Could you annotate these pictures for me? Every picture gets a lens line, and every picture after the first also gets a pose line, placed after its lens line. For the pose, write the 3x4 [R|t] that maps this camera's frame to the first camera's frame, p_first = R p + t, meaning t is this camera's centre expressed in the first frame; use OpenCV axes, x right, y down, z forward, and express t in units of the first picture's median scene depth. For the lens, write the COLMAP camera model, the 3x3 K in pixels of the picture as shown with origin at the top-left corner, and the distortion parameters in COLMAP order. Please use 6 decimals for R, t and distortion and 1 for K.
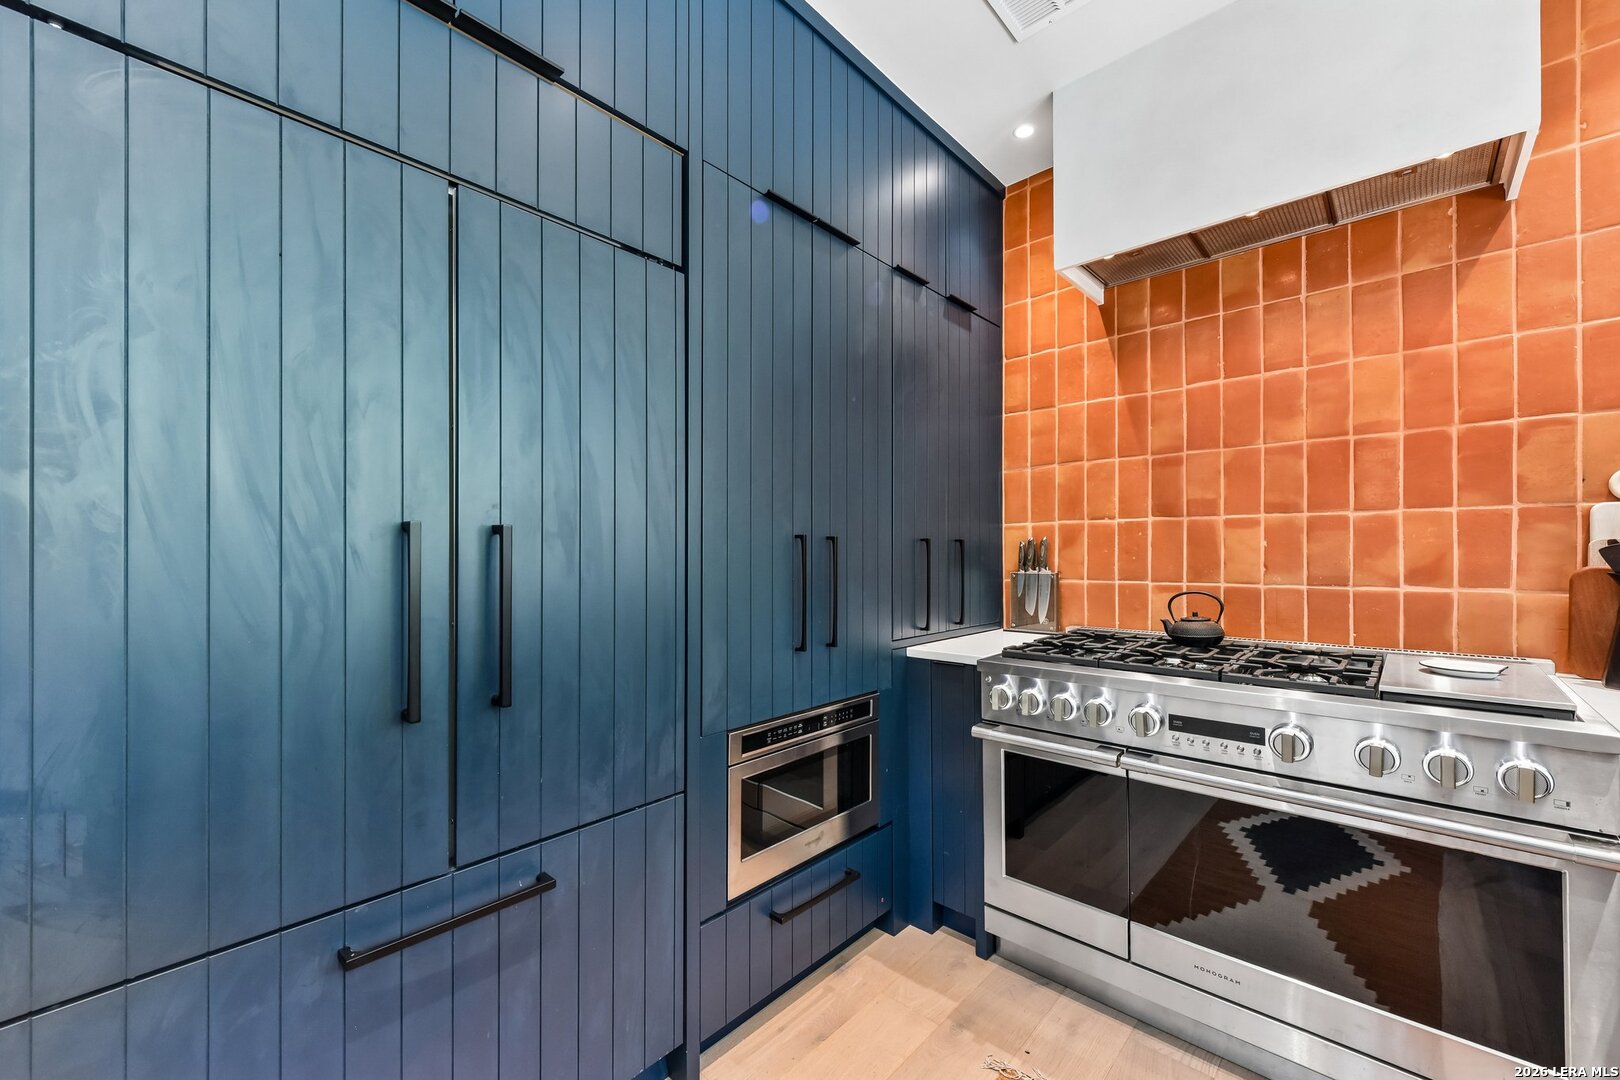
lens RADIAL K [[640.3, 0, 821.2], [0, 640.3, 550.1], [0, 0, 1]] dist [0.003533, -0.001143]
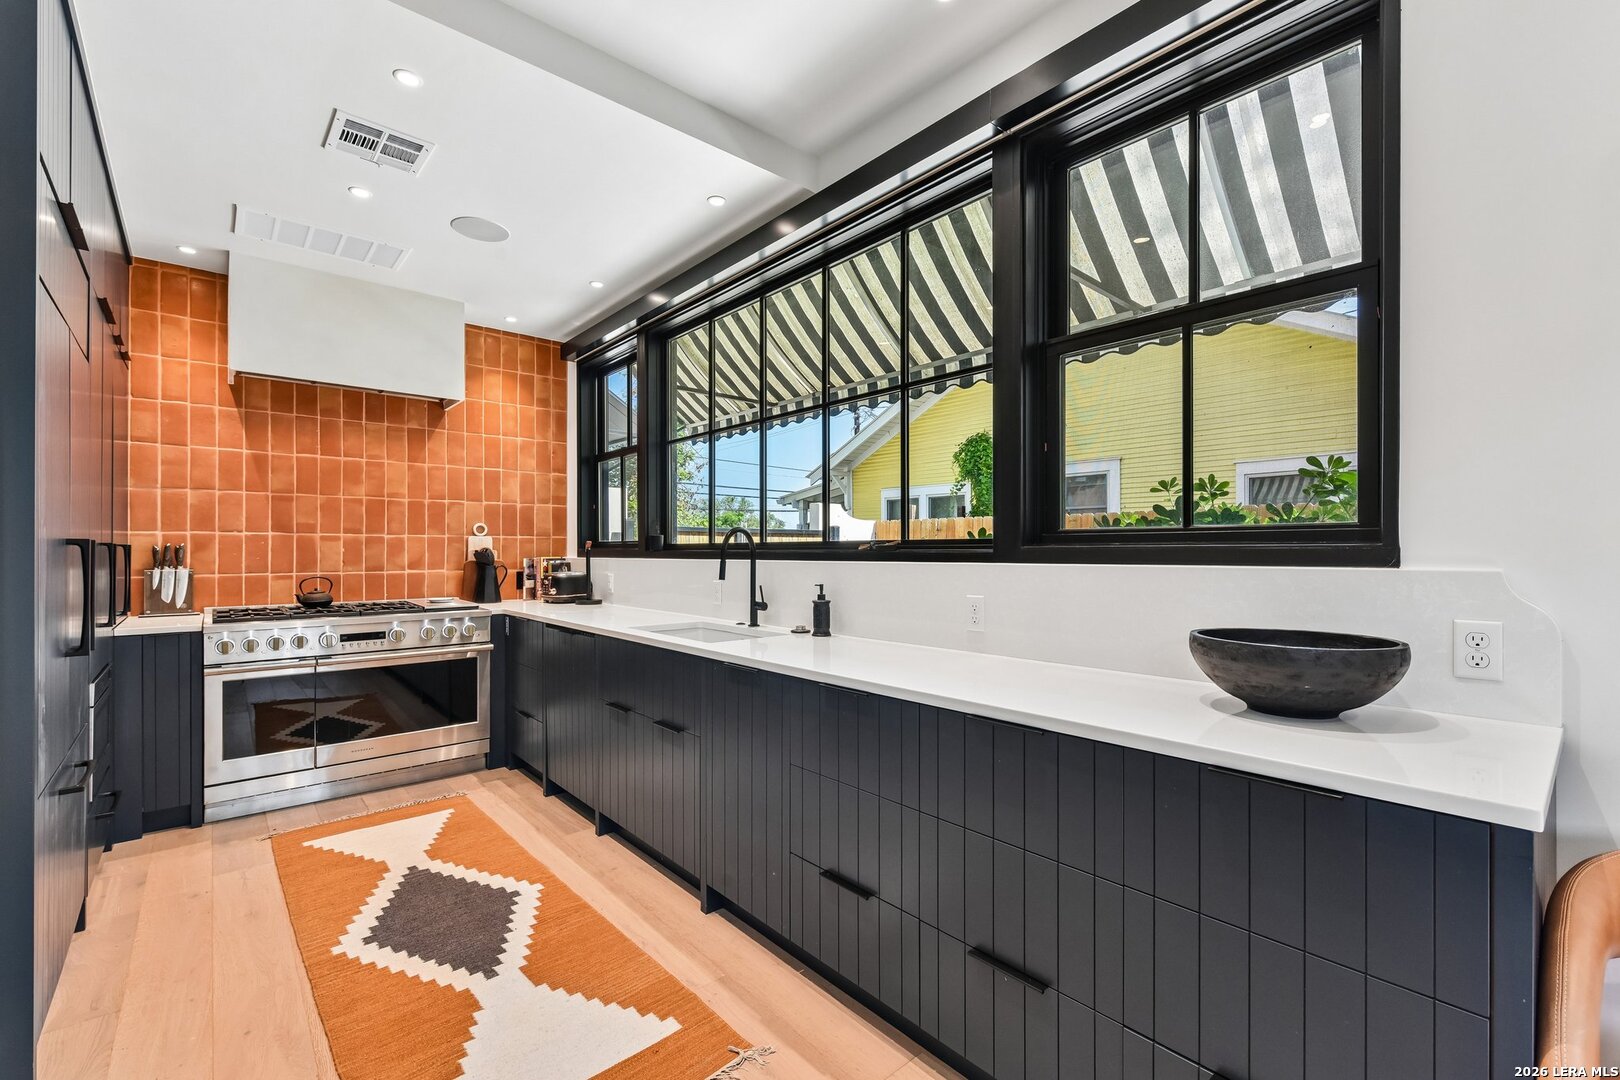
lens RADIAL K [[673.7, 0, 811.0], [0, 673.7, 554.2], [0, 0, 1]] dist [0.003749, -0.001235]
pose [[0.117693, -0.001632, 0.993049, -1.228273], [-0.005562, 0.999982, 0.002302, -0.010863], [-0.993034, -0.005794, 0.117682, -0.643573]]
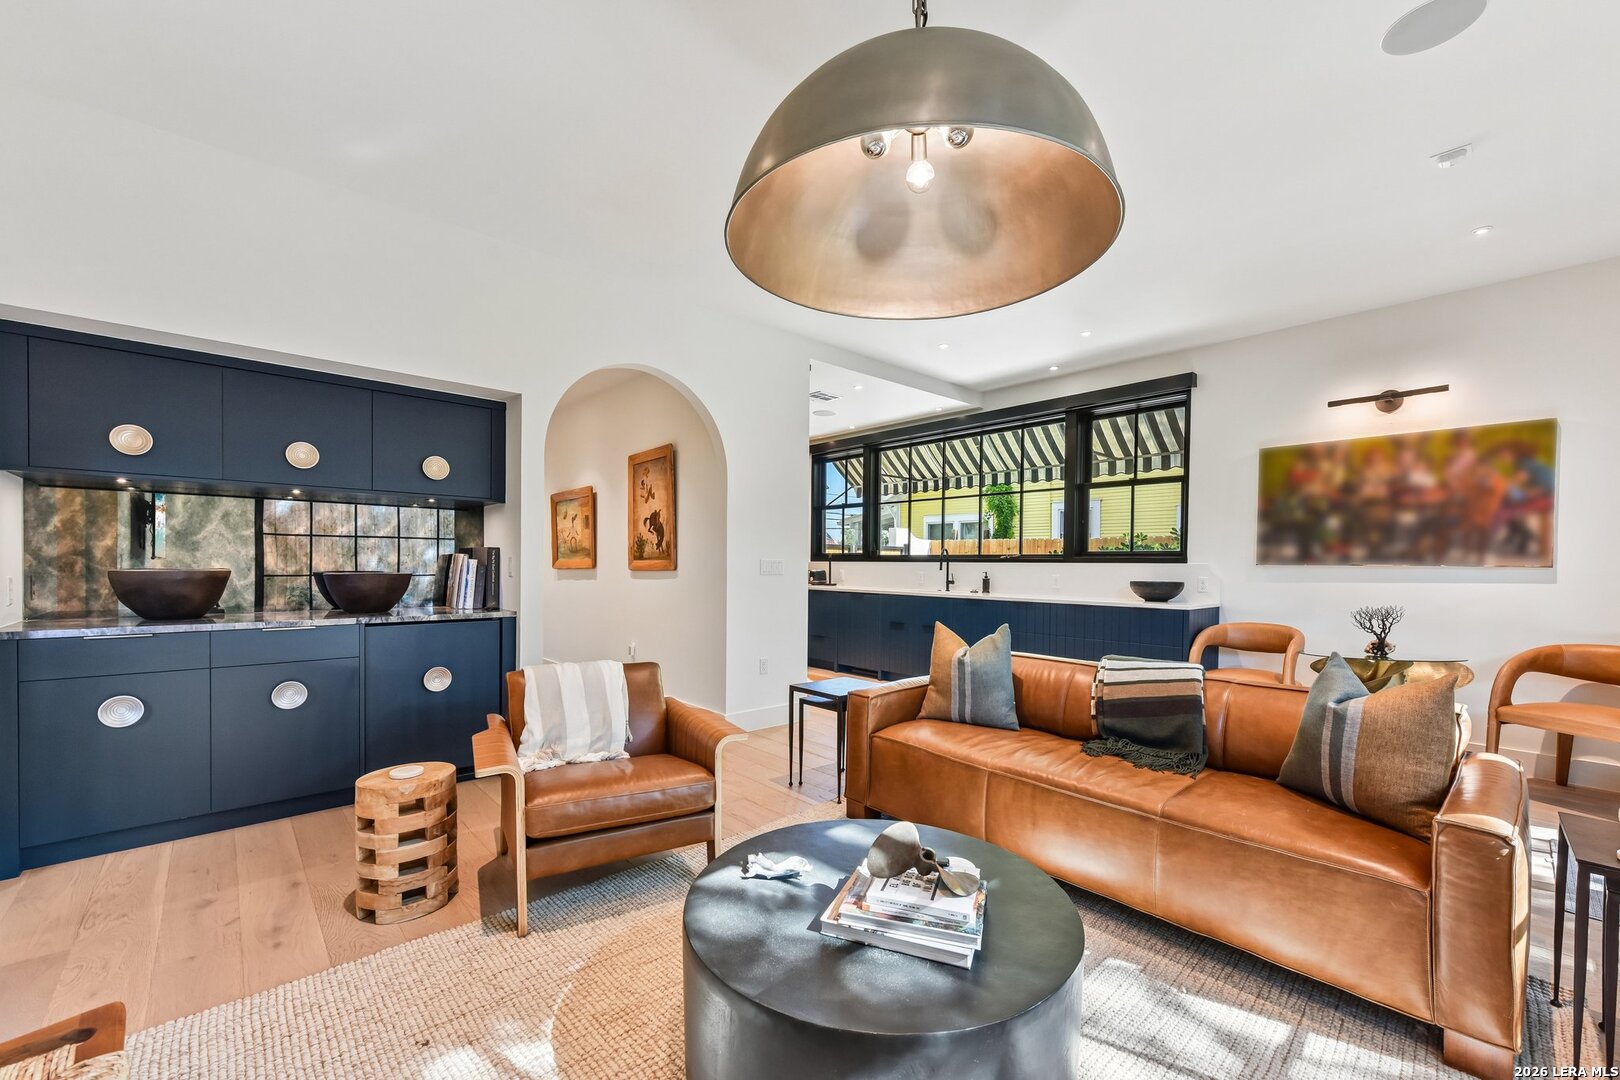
lens RADIAL K [[640.3, 0, 804.8], [0, 640.3, 574.6], [0, 0, 1]] dist [0.003533, -0.001143]
pose [[0.107722, -0.013607, 0.994088, -3.251411], [-0.015273, 0.999766, 0.015339, 0.032809], [-0.994064, -0.016835, 0.107489, 0.090221]]
